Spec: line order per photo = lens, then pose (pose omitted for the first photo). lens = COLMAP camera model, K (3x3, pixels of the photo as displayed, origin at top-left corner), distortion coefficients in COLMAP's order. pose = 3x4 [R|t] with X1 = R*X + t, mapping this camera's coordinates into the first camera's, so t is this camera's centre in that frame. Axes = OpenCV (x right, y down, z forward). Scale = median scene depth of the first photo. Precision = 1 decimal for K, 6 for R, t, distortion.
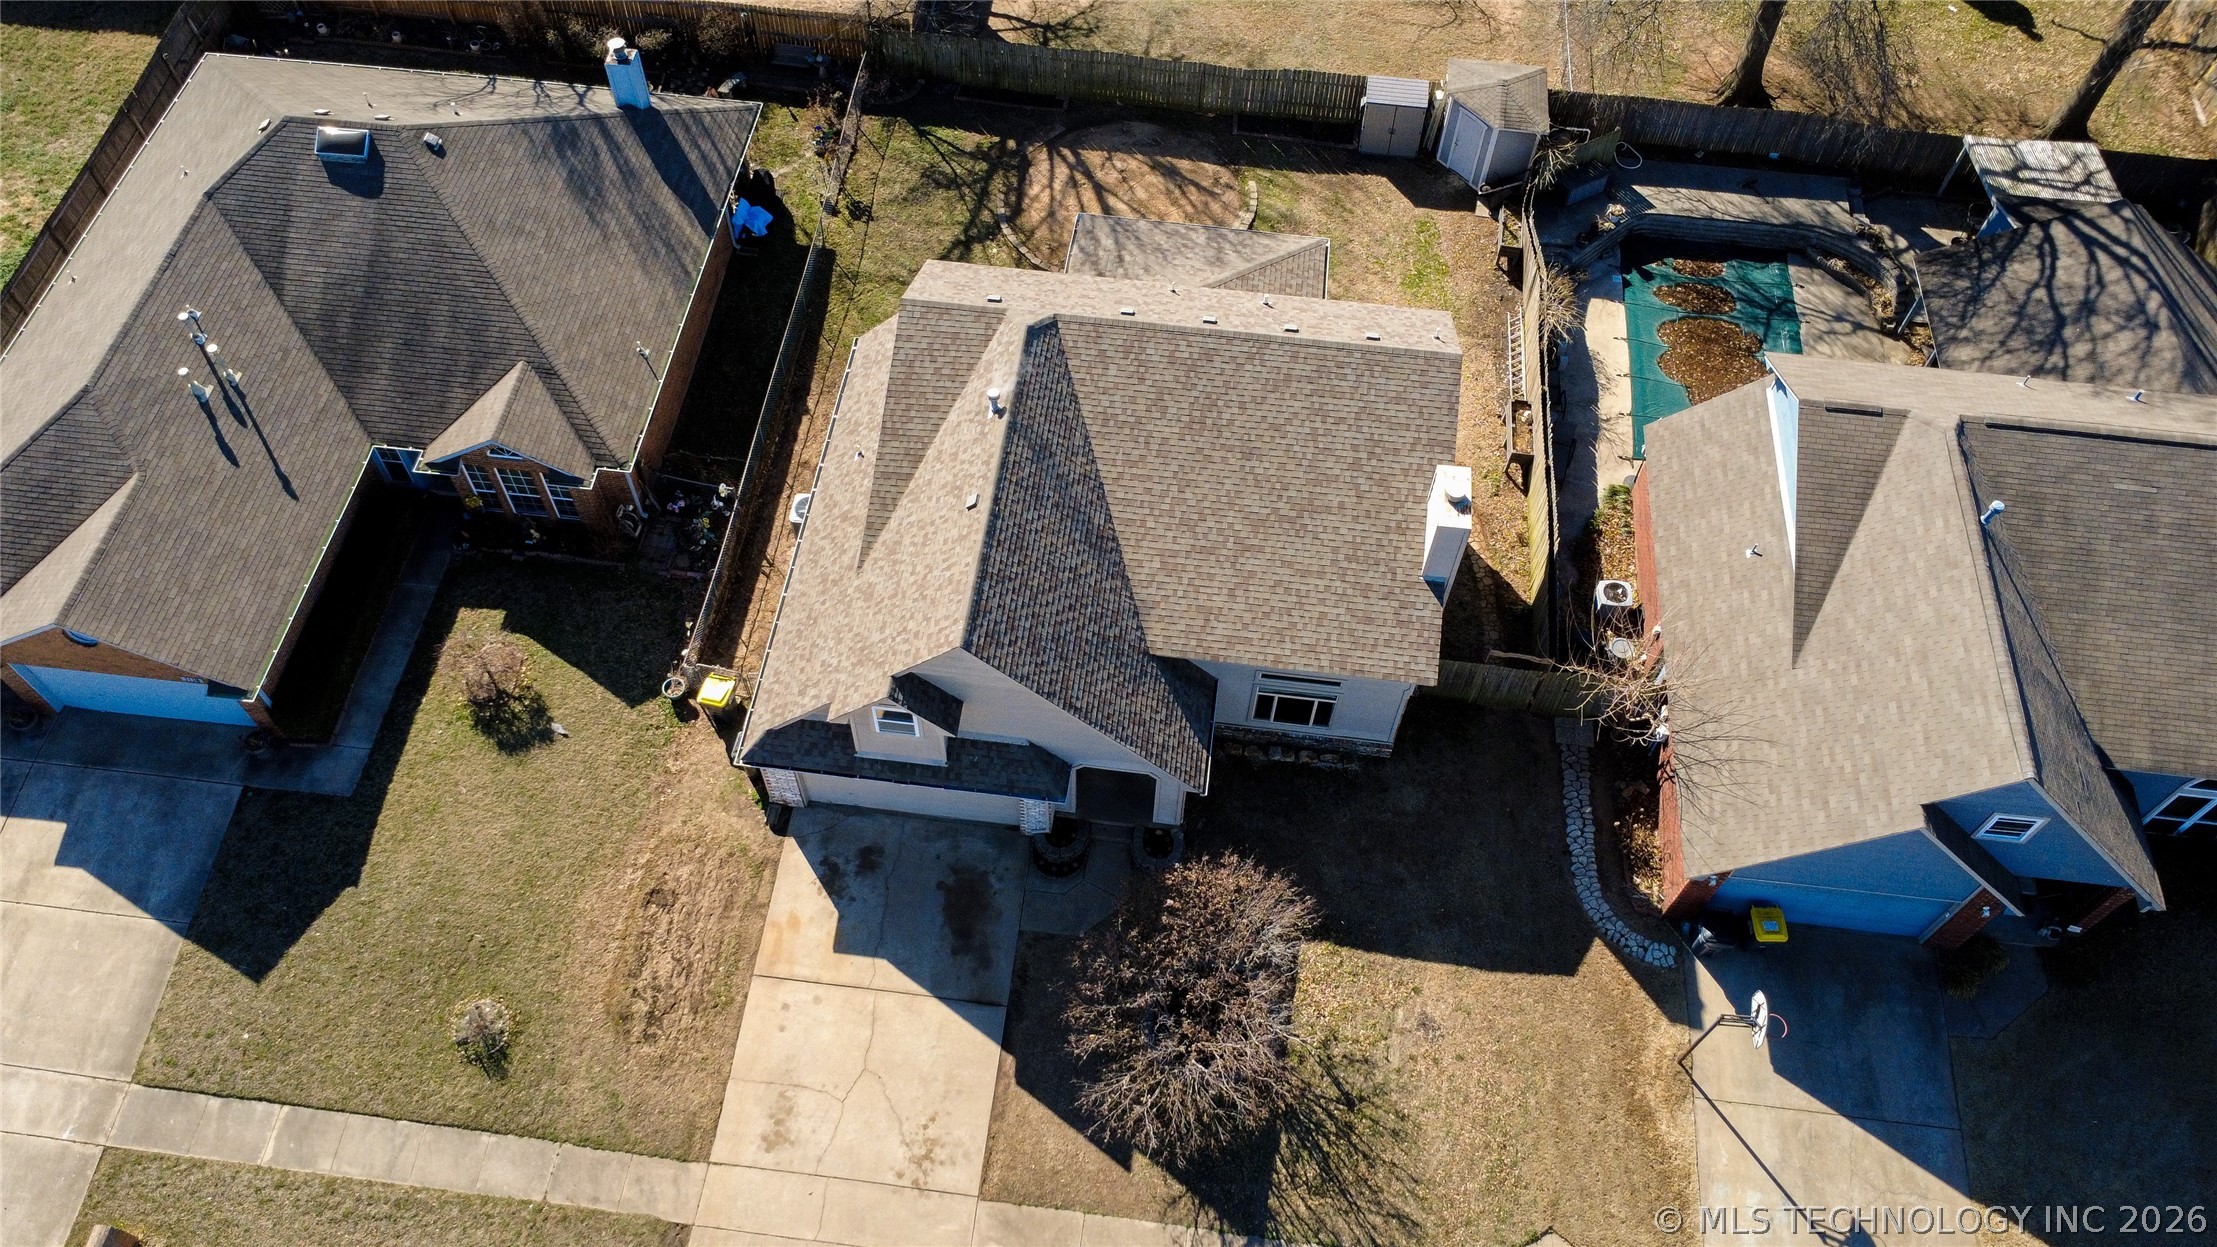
lens RADIAL K [[1647.7, 0, 1103.7], [0, 1647.7, 623.4], [0, 0, 1]] dist [-0.000369, 0.003190]
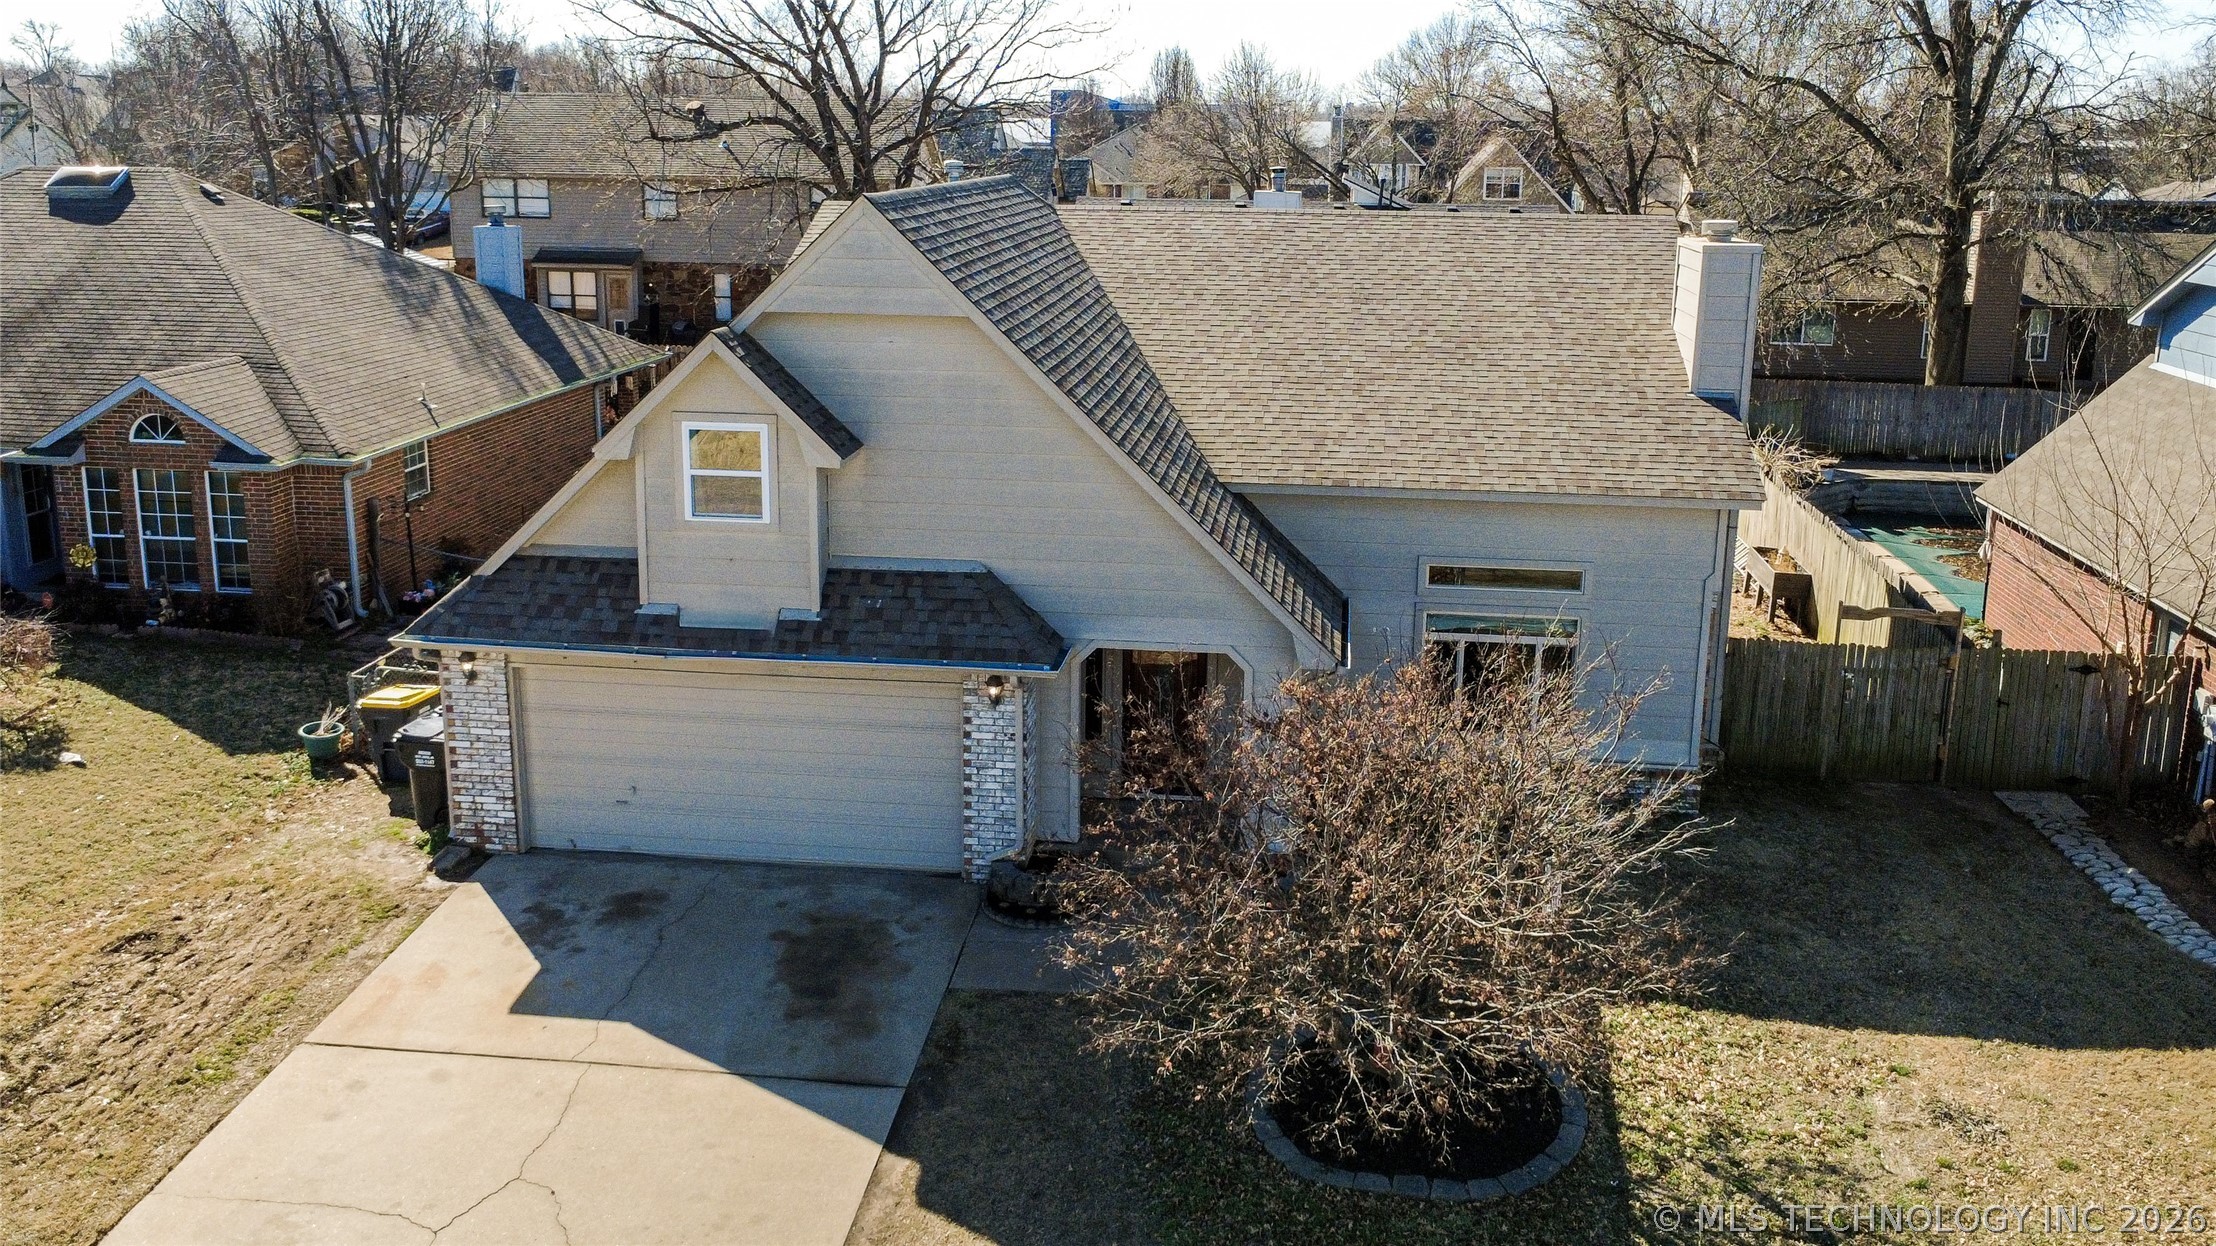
lens RADIAL K [[1835.7, 0, 1116.5], [0, 1835.7, 622.5], [0, 0, 1]] dist [0.002939, -0.005862]
pose [[0.999969, -0.004264, 0.006685, -0.009028], [0.007703, 0.722573, -0.691252, 0.435149], [-0.001883, 0.691282, 0.722583, 0.560448]]
